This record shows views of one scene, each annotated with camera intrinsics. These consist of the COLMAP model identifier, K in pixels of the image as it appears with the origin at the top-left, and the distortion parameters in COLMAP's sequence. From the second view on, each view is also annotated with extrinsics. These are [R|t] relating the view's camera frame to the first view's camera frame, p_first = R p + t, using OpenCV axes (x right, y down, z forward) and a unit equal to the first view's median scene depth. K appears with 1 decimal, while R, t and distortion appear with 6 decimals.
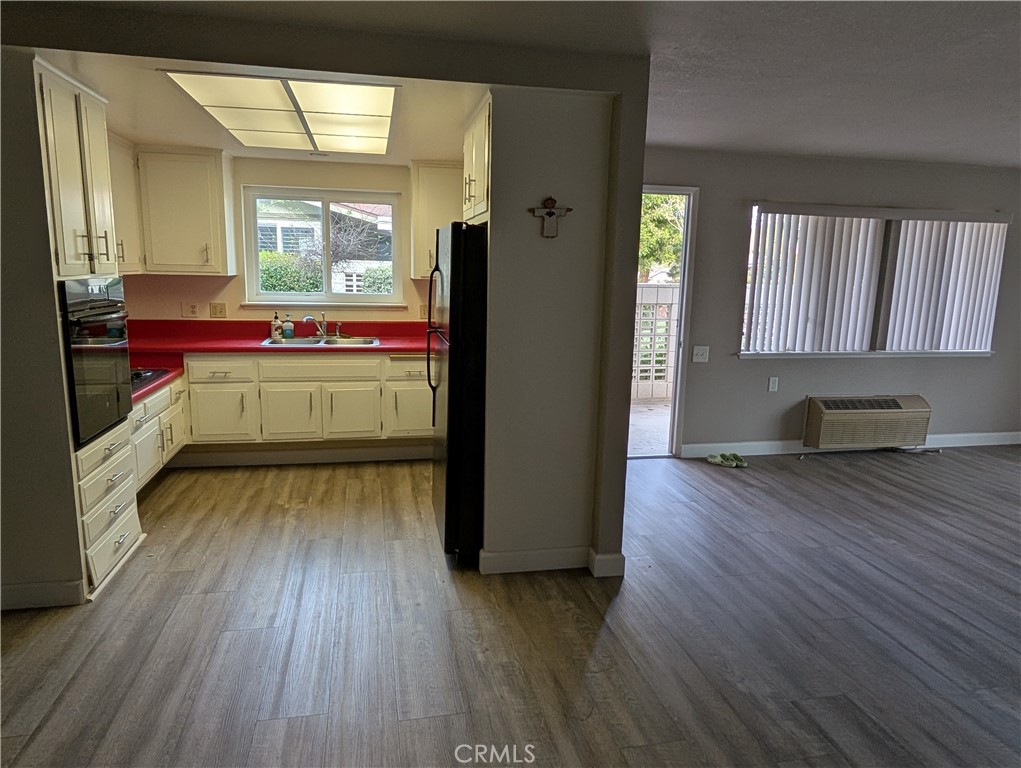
lens RADIAL K [[681.2, 0, 517.4], [0, 681.2, 392.3], [0, 0, 1]] dist [-0.001477, 0.000542]
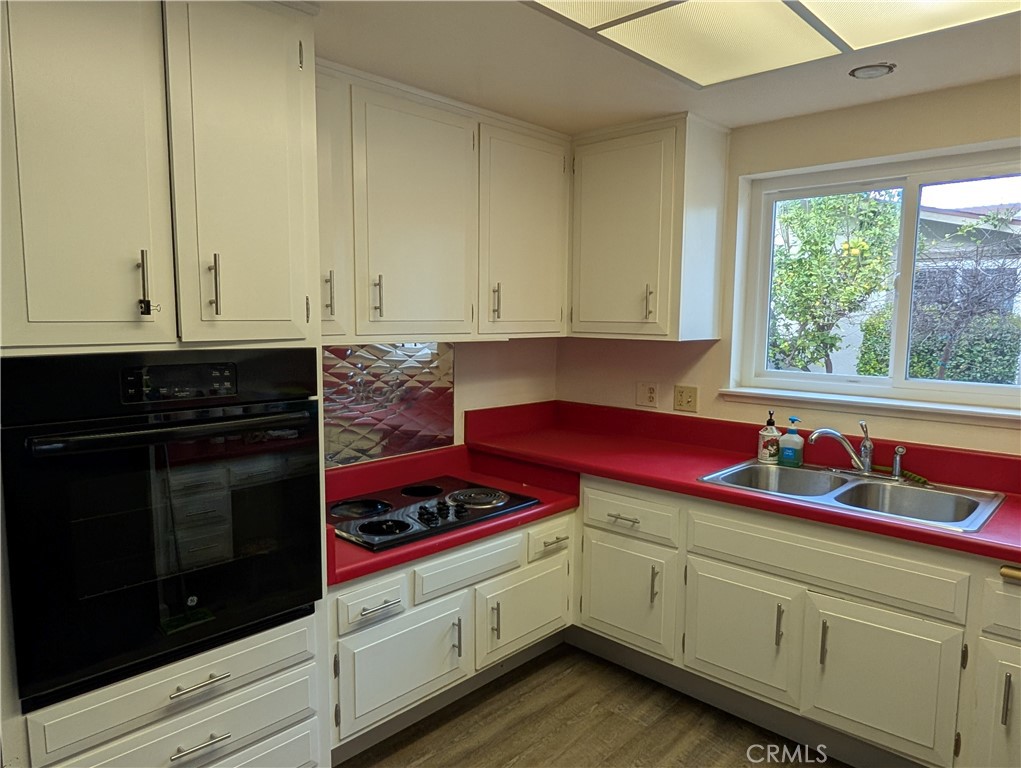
lens RADIAL K [[681.2, 0, 518.0], [0, 681.2, 392.3], [0, 0, 1]] dist [-0.001477, 0.000542]
pose [[0.572920, 0.075272, -0.816148, -0.049623], [-0.143204, 0.989650, -0.009252, -0.108522], [0.807004, 0.122177, 0.577769, 0.592822]]
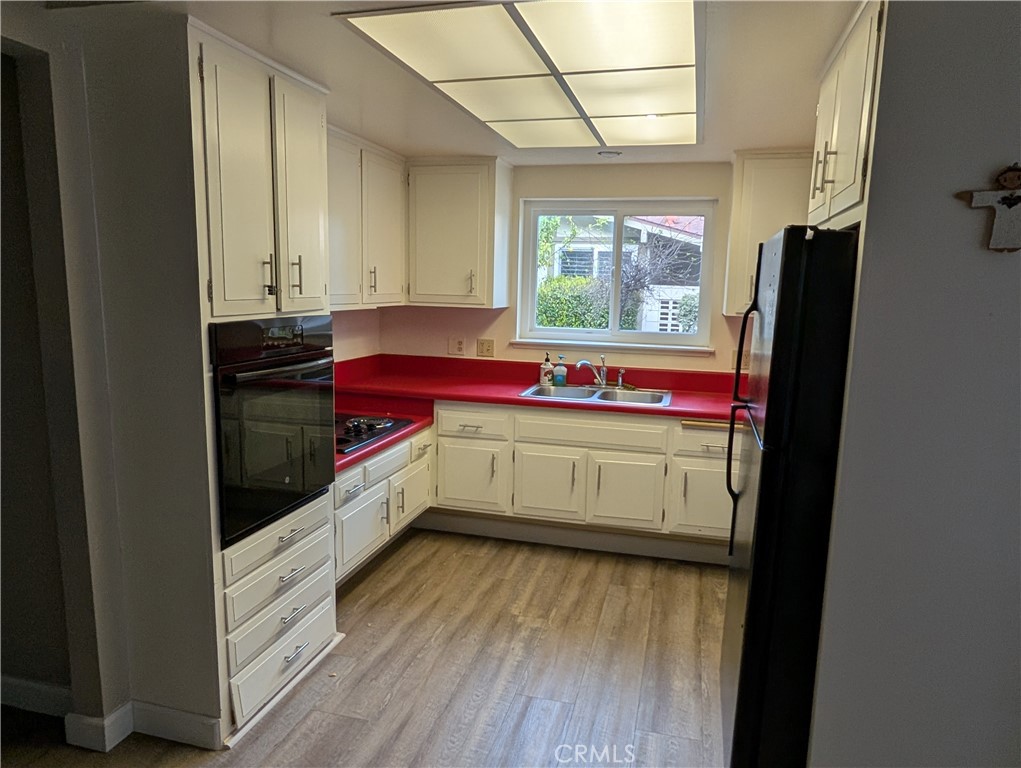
lens RADIAL K [[681.2, 0, 517.3], [0, 681.2, 391.9], [0, 0, 1]] dist [-0.001477, 0.000542]
pose [[0.892349, 0.069439, -0.445972, -0.023725], [-0.084537, 0.996322, -0.014020, -0.061959], [0.443358, 0.050212, 0.894937, 0.282829]]
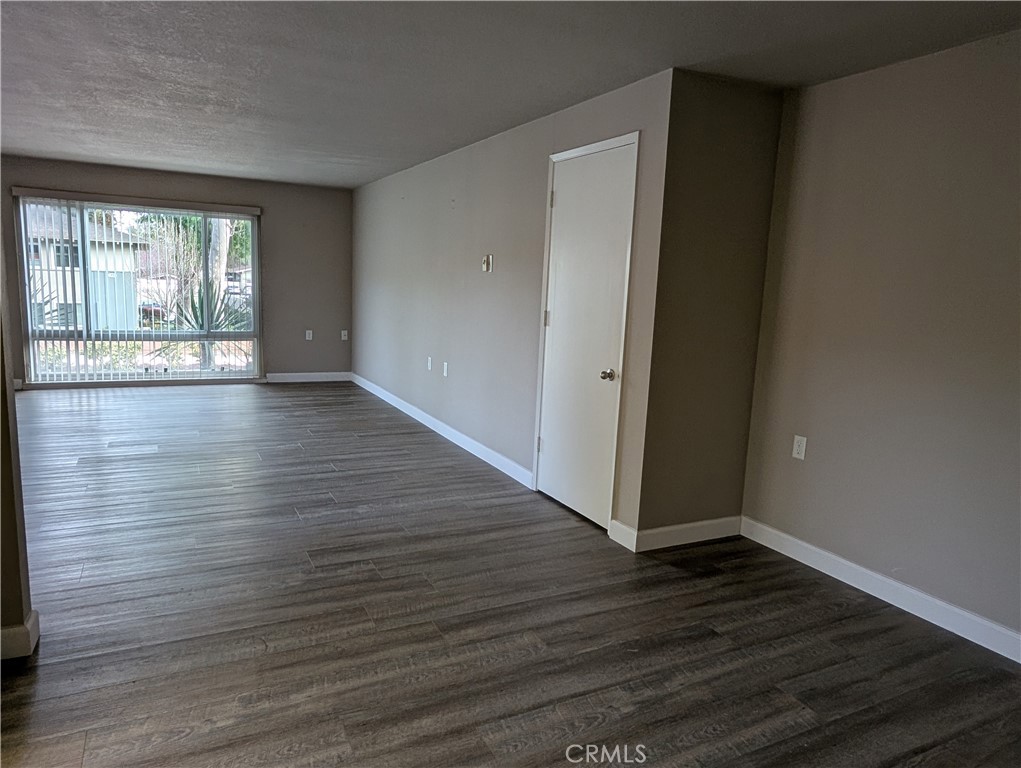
lens RADIAL K [[681.2, 0, 516.7], [0, 681.2, 393.9], [0, 0, 1]] dist [-0.001477, 0.000542]
pose [[-0.256104, -0.193645, 0.947055, -0.455595], [0.126484, 0.964593, 0.231435, -0.068436], [-0.958338, 0.179058, -0.222543, 0.433897]]
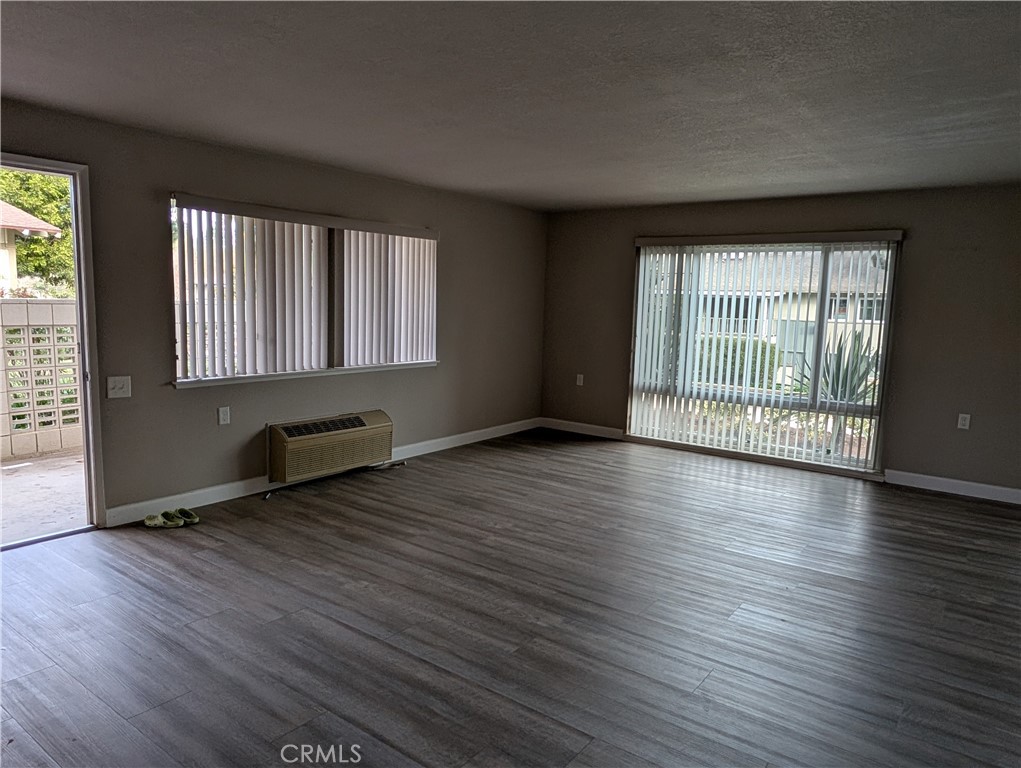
lens RADIAL K [[681.2, 0, 519.8], [0, 681.2, 392.6], [0, 0, 1]] dist [-0.001477, 0.000542]
pose [[0.748928, -0.088695, 0.656689, 0.119010], [0.107970, 0.994092, 0.011130, -0.011622], [-0.653797, 0.062567, 0.754079, 0.154934]]
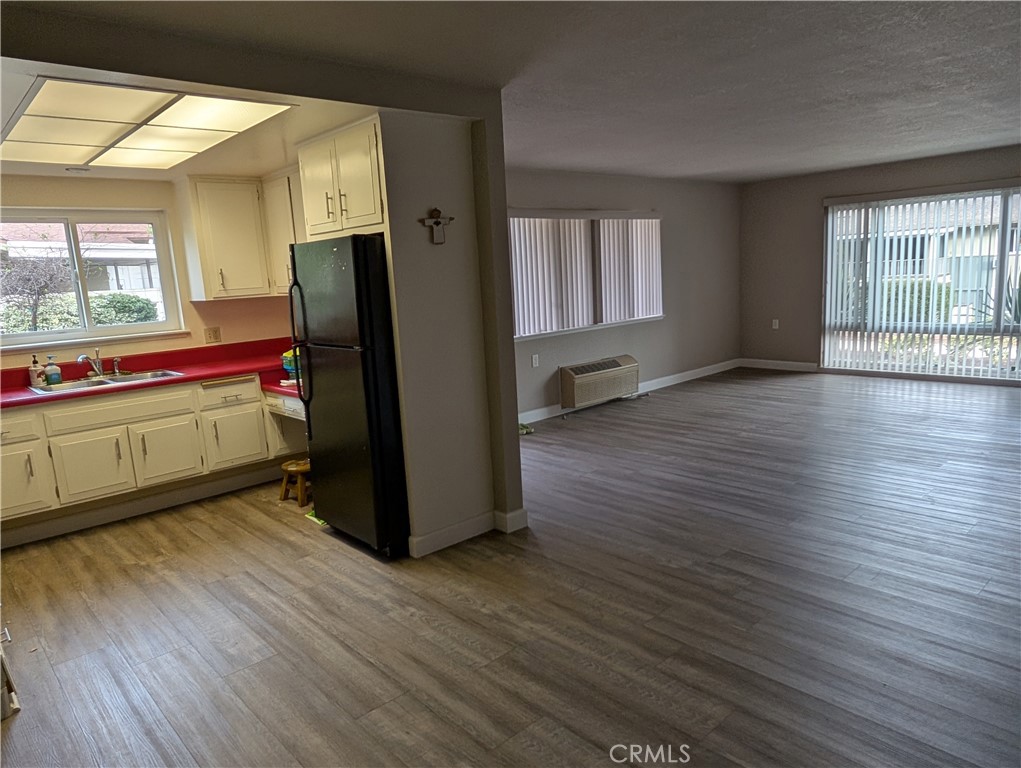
lens RADIAL K [[681.2, 0, 518.0], [0, 681.2, 392.2], [0, 0, 1]] dist [-0.001477, 0.000542]
pose [[0.858243, -0.160388, 0.487539, -0.279720], [0.167215, 0.985469, 0.029836, 0.001954], [-0.485240, 0.055917, 0.872591, -0.022850]]
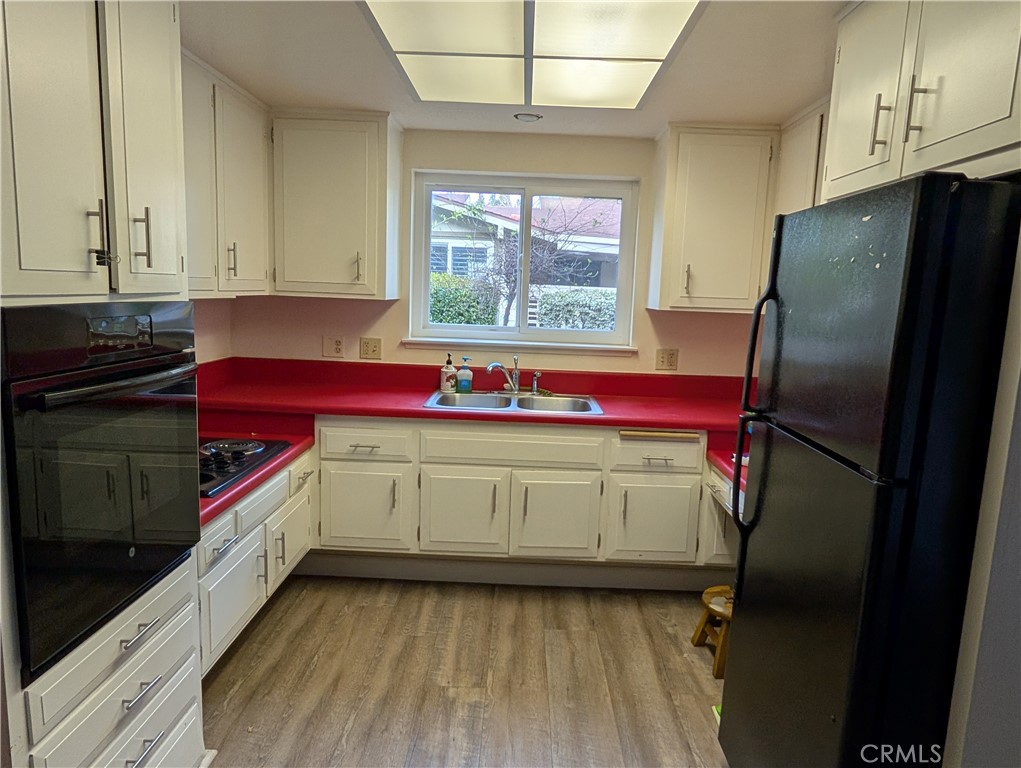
lens RADIAL K [[681.2, 0, 516.9], [0, 681.2, 391.9], [0, 0, 1]] dist [-0.001477, 0.000542]
pose [[0.974711, 0.047468, -0.218369, -0.148954], [-0.055833, 0.997918, -0.032295, -0.066784], [0.216381, 0.043671, 0.975332, 0.379749]]
